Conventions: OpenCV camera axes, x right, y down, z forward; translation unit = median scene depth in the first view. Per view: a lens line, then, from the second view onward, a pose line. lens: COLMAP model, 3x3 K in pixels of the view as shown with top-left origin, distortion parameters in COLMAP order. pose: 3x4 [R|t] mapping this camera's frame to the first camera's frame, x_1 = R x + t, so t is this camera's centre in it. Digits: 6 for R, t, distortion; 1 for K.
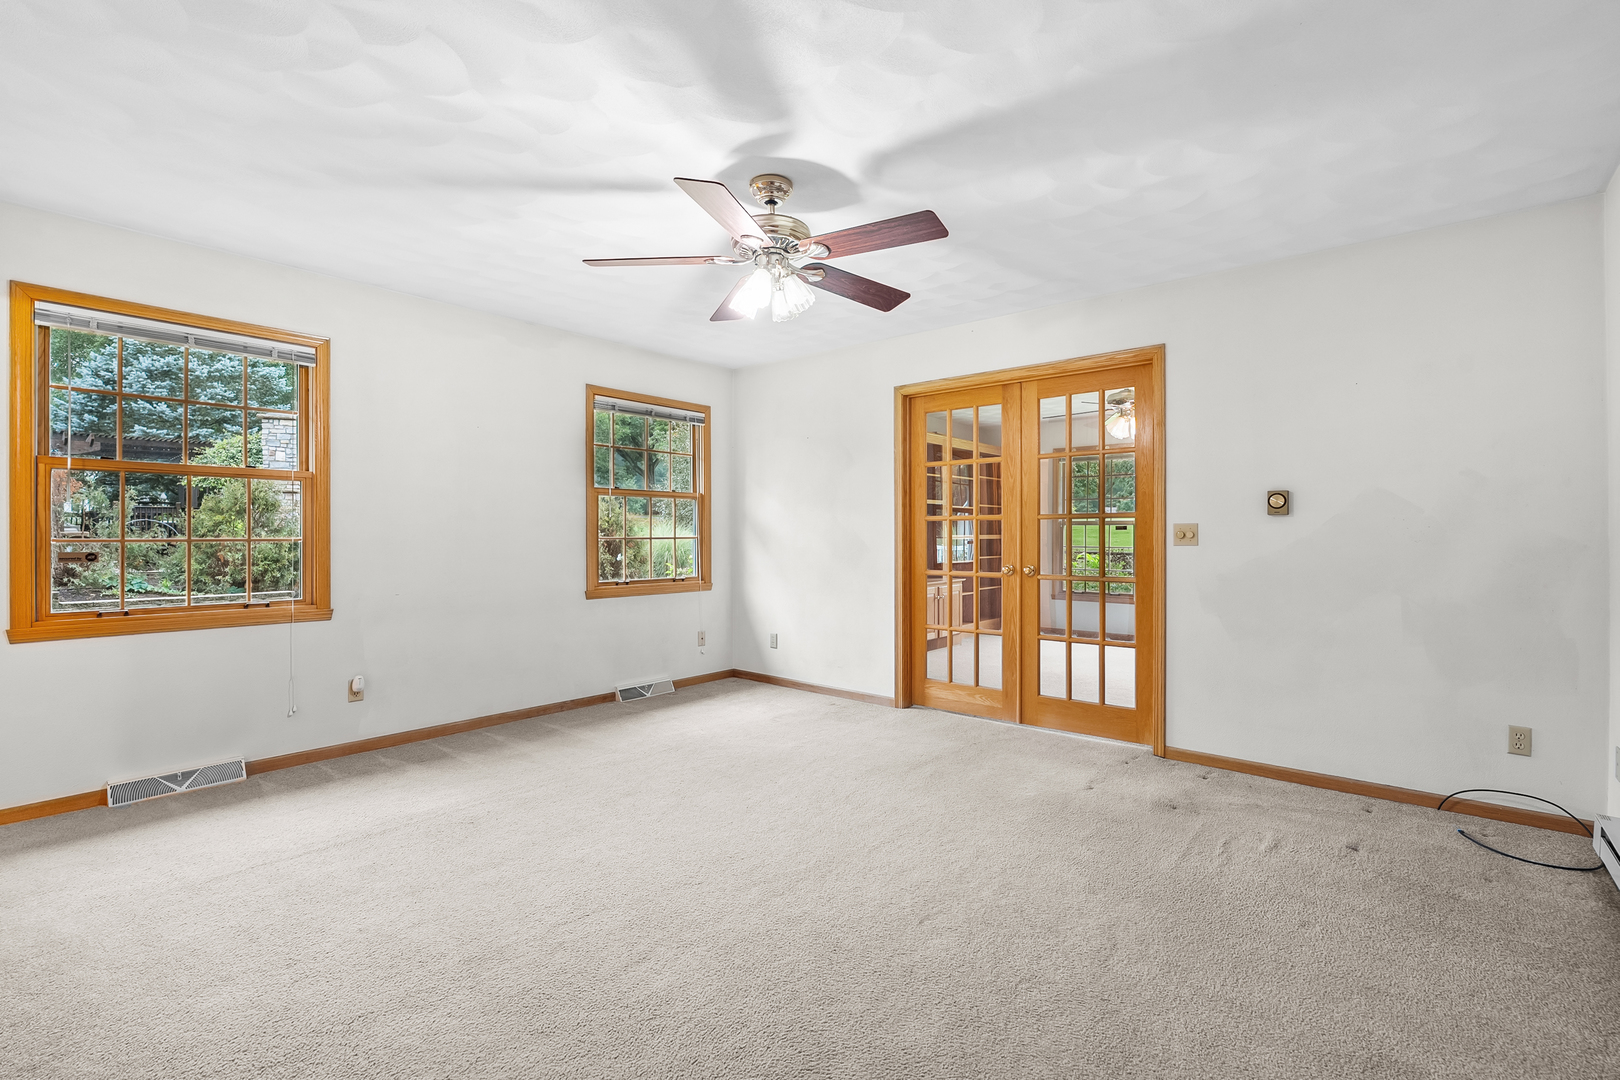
lens RADIAL K [[727.9, 0, 814.8], [0, 727.9, 537.6], [0, 0, 1]] dist [-0.001509, 0.000001]
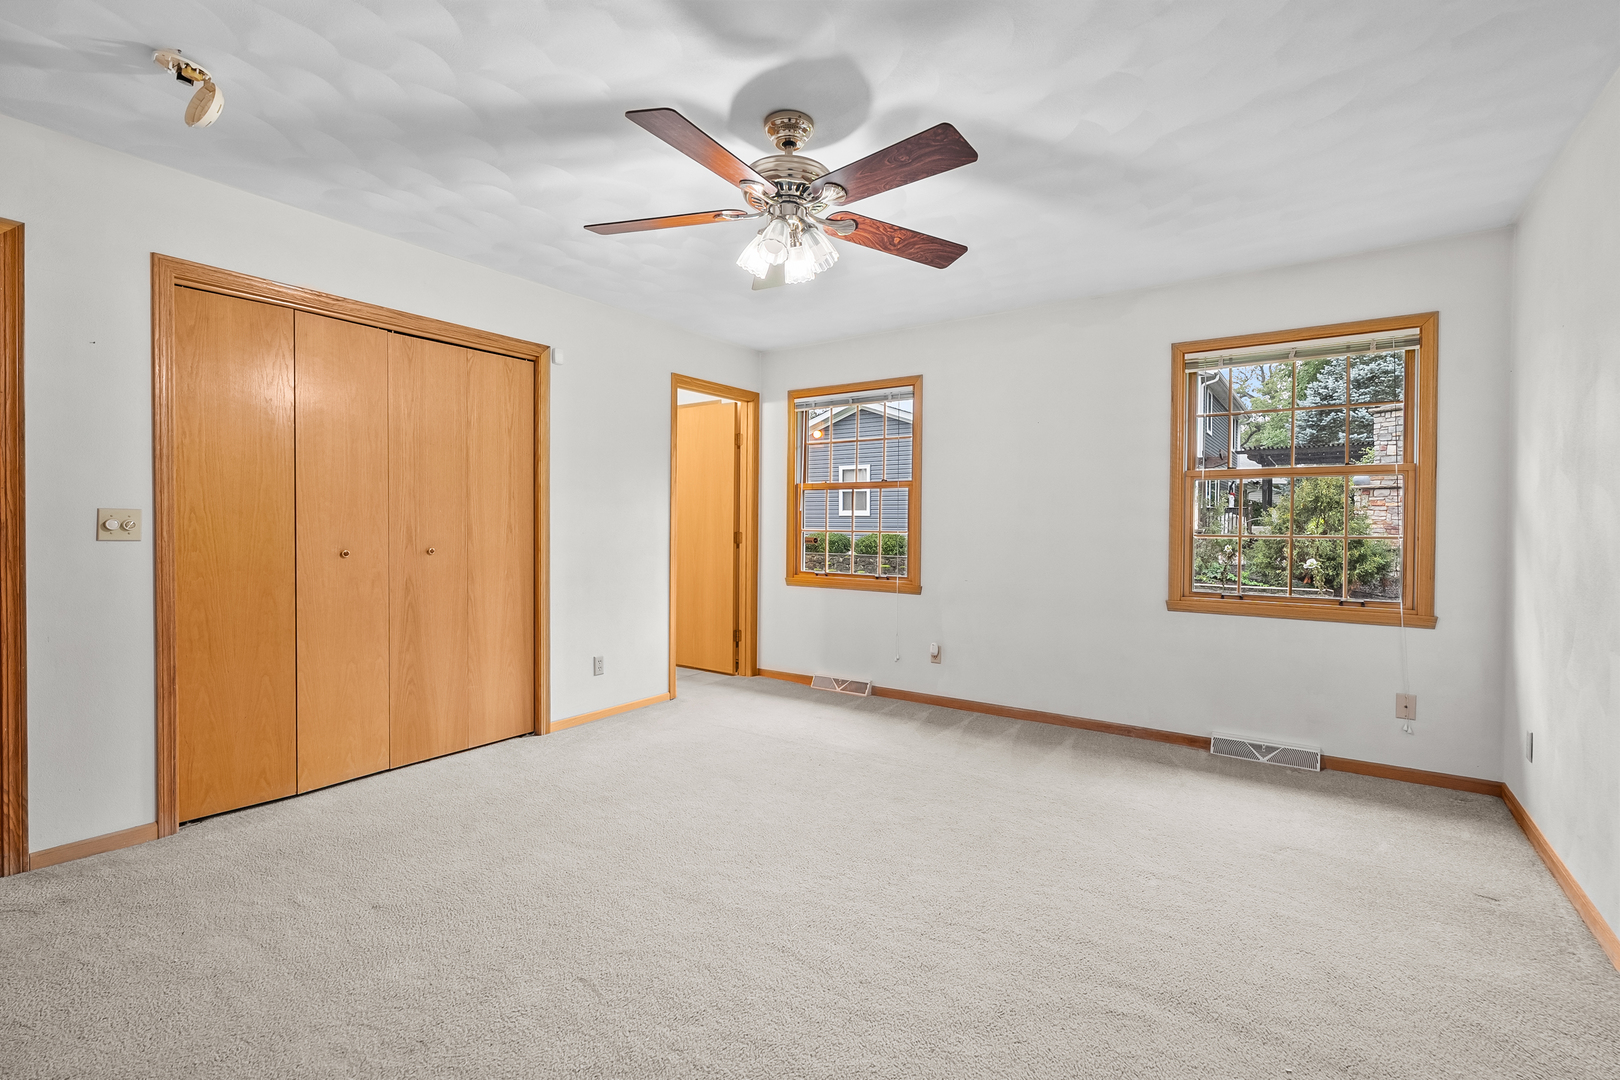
lens RADIAL K [[727.9, 0, 814.7], [0, 727.9, 527.2], [0, 0, 1]] dist [-0.001509, 0.000001]
pose [[0.083790, -0.000629, -0.996483, 0.180665], [-0.011862, 0.999928, -0.001629, -0.000757], [0.996413, 0.011957, 0.083776, 0.210912]]
